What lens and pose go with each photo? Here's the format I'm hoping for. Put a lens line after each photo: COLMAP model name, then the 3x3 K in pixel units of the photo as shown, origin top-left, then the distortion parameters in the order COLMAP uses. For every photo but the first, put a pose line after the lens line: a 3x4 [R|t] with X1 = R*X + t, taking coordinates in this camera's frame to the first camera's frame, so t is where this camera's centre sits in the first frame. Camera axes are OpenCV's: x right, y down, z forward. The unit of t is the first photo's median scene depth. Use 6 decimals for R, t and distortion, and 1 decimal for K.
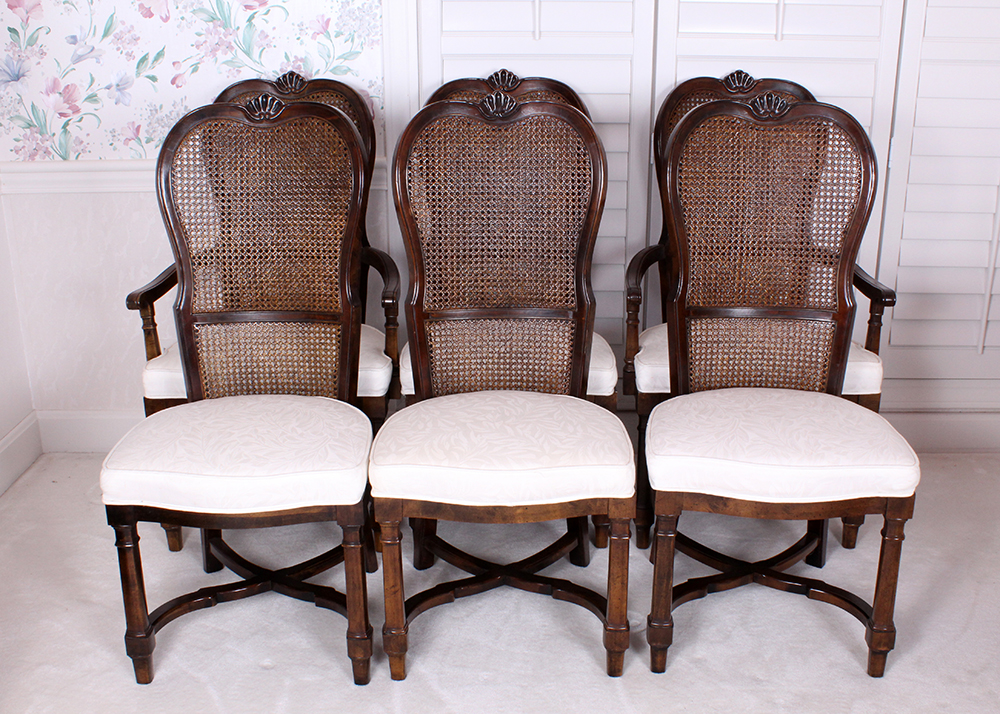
lens RADIAL K [[1048.4, 0, 500.0], [0, 1048.4, 357.0], [0, 0, 1]] dist [-0.123122, 0.120443]
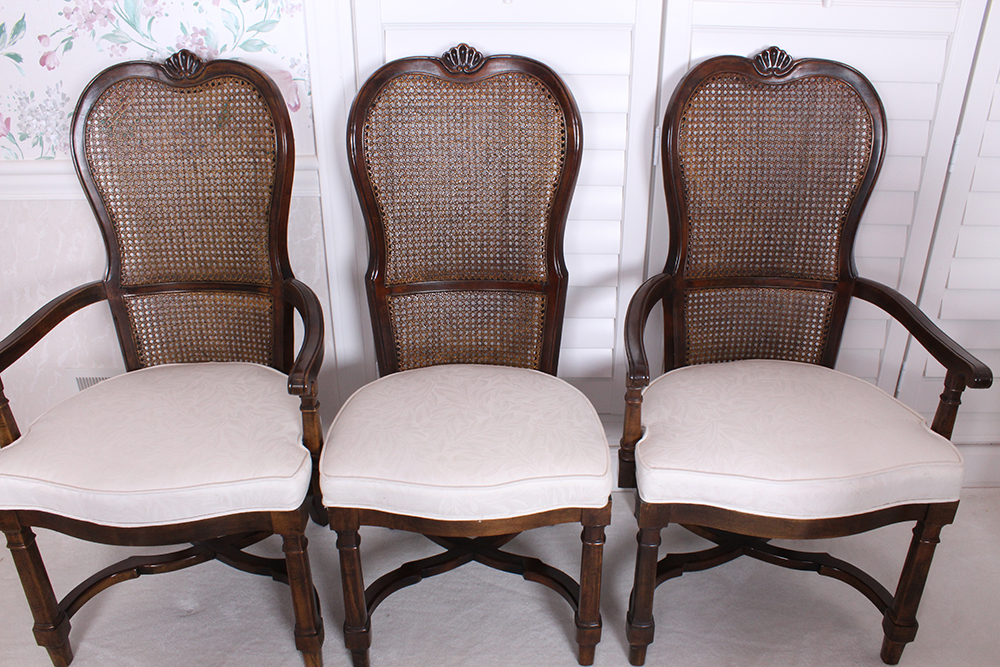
lens RADIAL K [[819.3, 0, 500.0], [0, 819.3, 333.5], [0, 0, 1]] dist [-0.184433, 0.172164]
pose [[0.999976, -0.001846, 0.006741, 0.025121], [0.001010, 0.992531, 0.121985, -0.136785], [-0.006916, -0.121976, 0.992509, 0.391836]]
